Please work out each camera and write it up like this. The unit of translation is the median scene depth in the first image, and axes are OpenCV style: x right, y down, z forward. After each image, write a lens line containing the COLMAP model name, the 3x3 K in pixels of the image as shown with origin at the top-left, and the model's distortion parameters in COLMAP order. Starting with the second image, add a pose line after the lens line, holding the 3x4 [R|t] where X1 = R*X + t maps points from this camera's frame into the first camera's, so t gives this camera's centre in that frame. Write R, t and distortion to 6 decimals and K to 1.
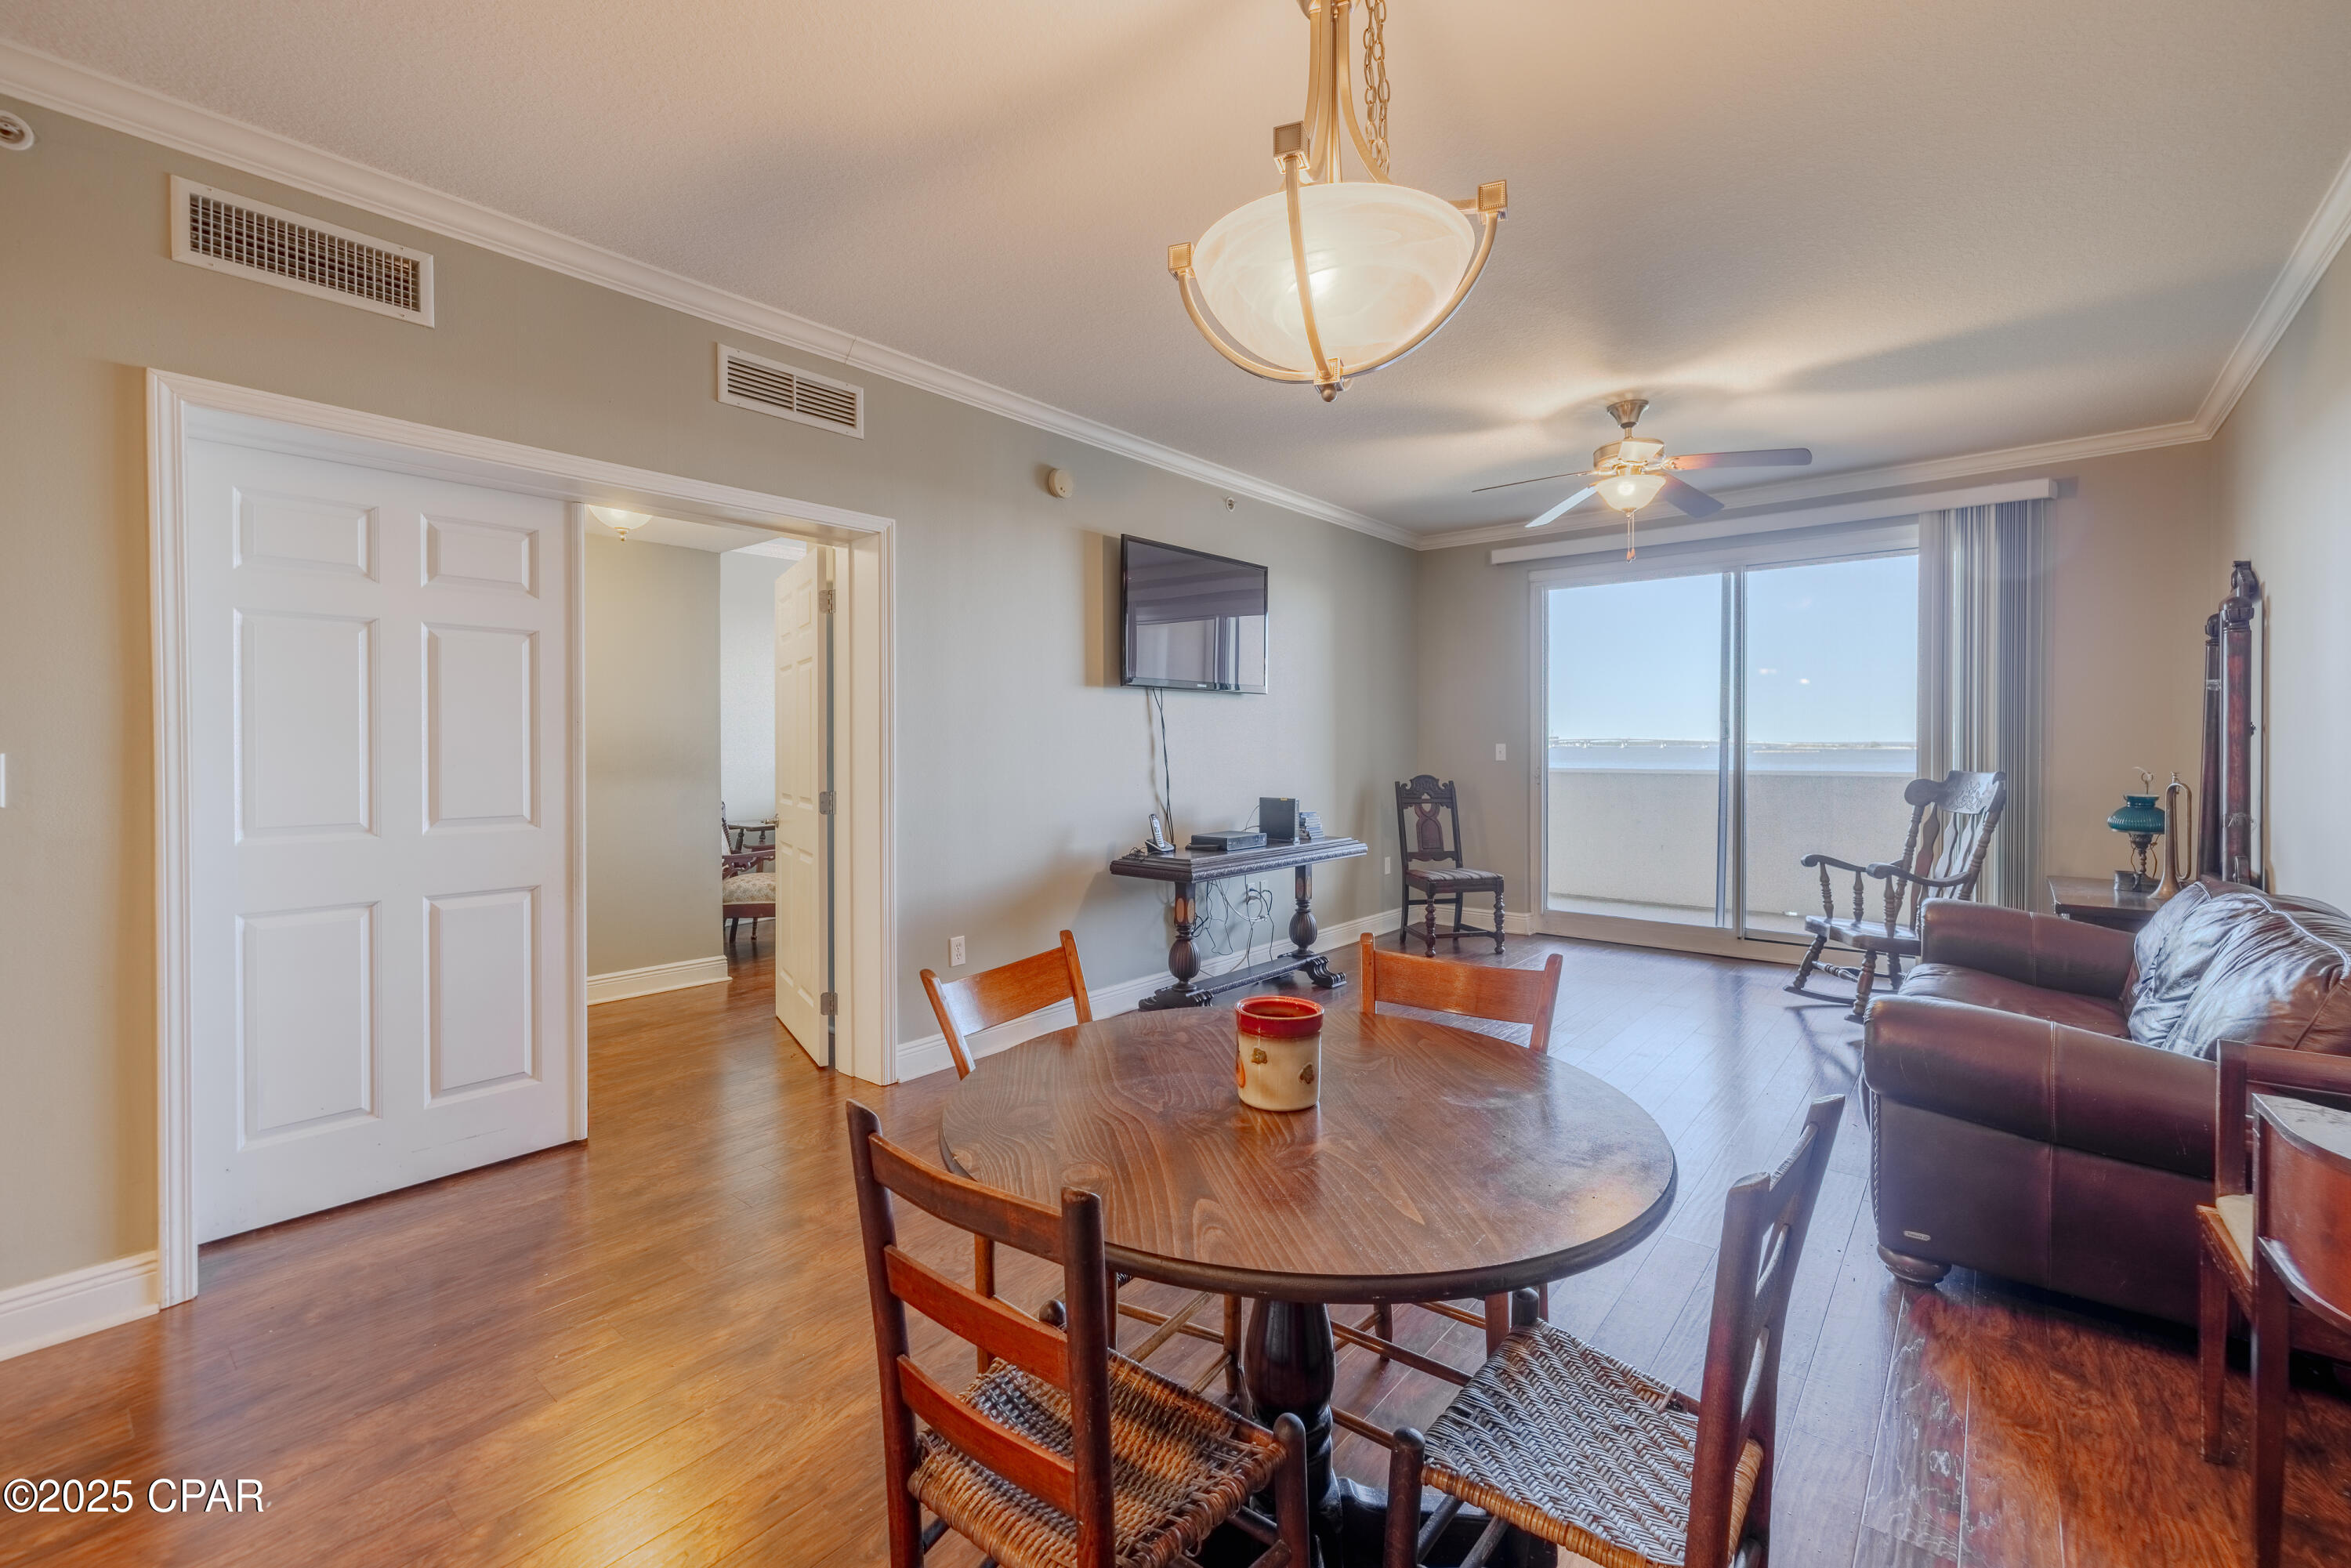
lens RADIAL K [[1004.1, 0, 1152.5], [0, 1004.1, 749.7], [0, 0, 1]] dist [0.001011, -0.000294]
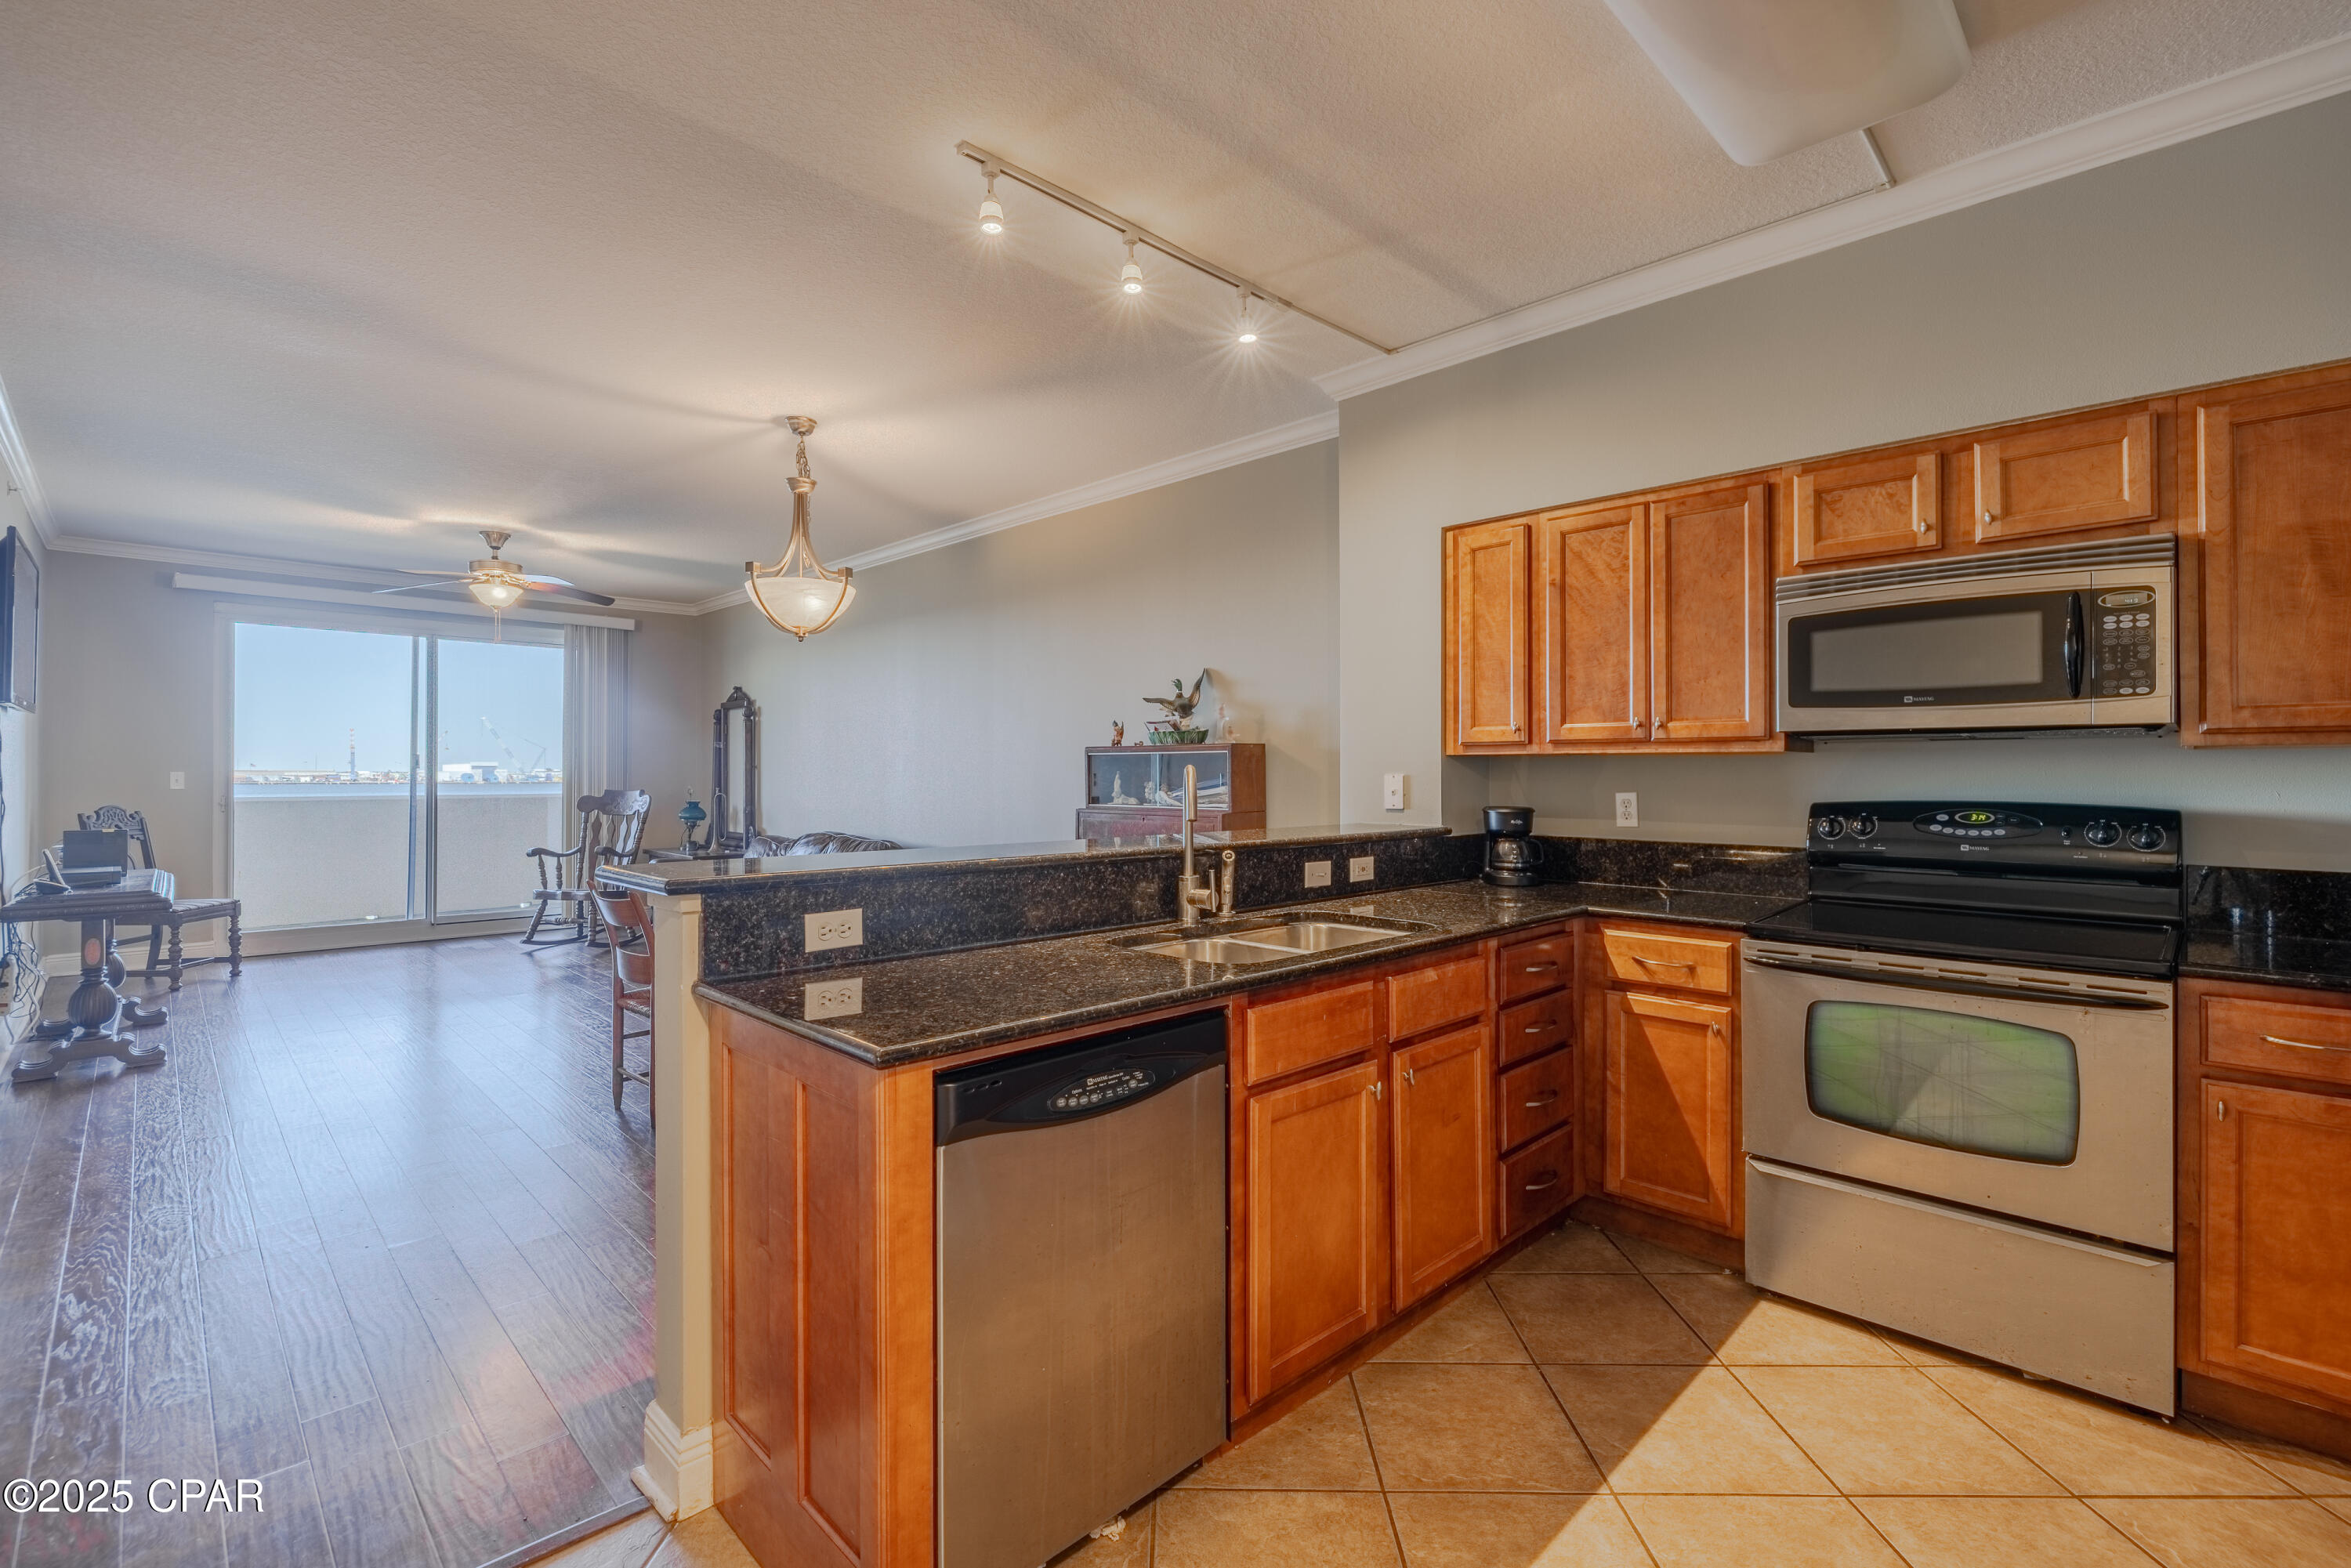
lens RADIAL K [[1043.2, 0, 1181.6], [0, 1043.2, 779.6], [0, 0, 1]] dist [-0.003534, 0.001524]
pose [[0.077631, -0.002786, 0.996978, -0.749630], [0.003943, 0.999989, 0.002487, 0.003341], [-0.996974, 0.003738, 0.077641, -0.063800]]
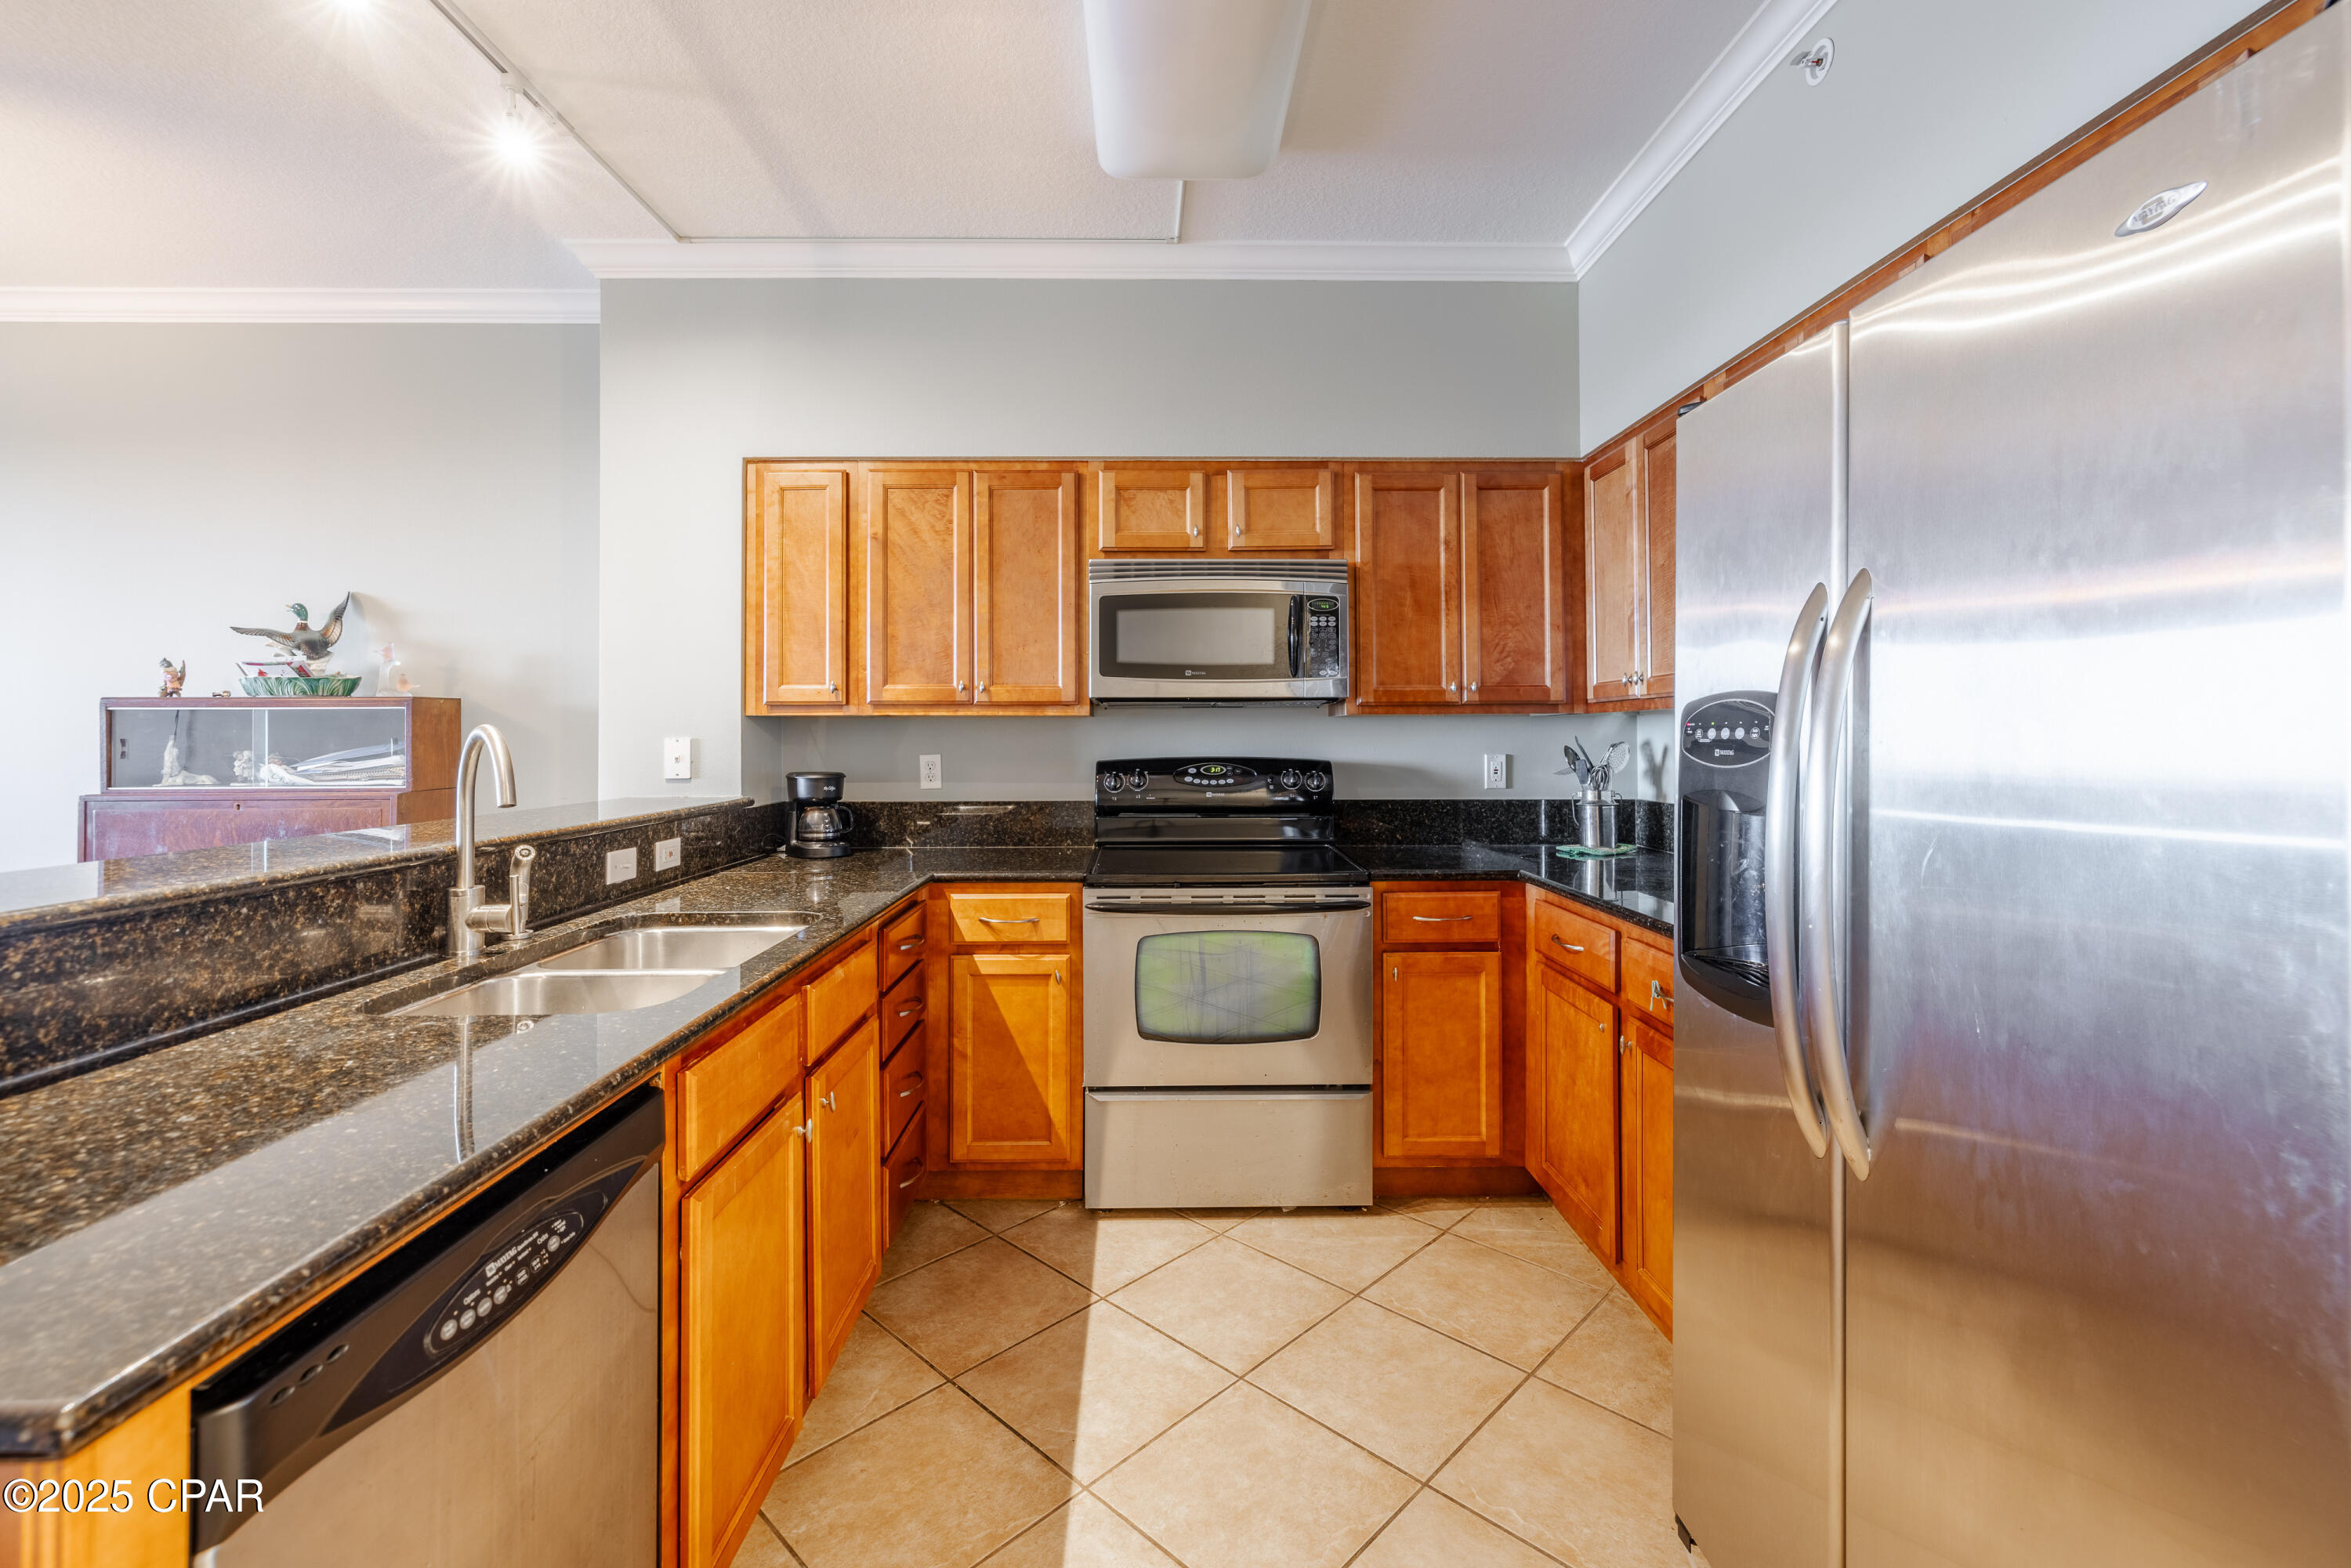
lens RADIAL K [[1004.1, 0, 1187.5], [0, 1004.1, 723.1], [0, 0, 1]] dist [0.001011, -0.000294]
pose [[-0.657504, 0.014434, 0.753313, -0.661455], [0.009607, 0.999896, -0.010774, 0.002663], [-0.753390, 0.000153, -0.657574, 0.004991]]
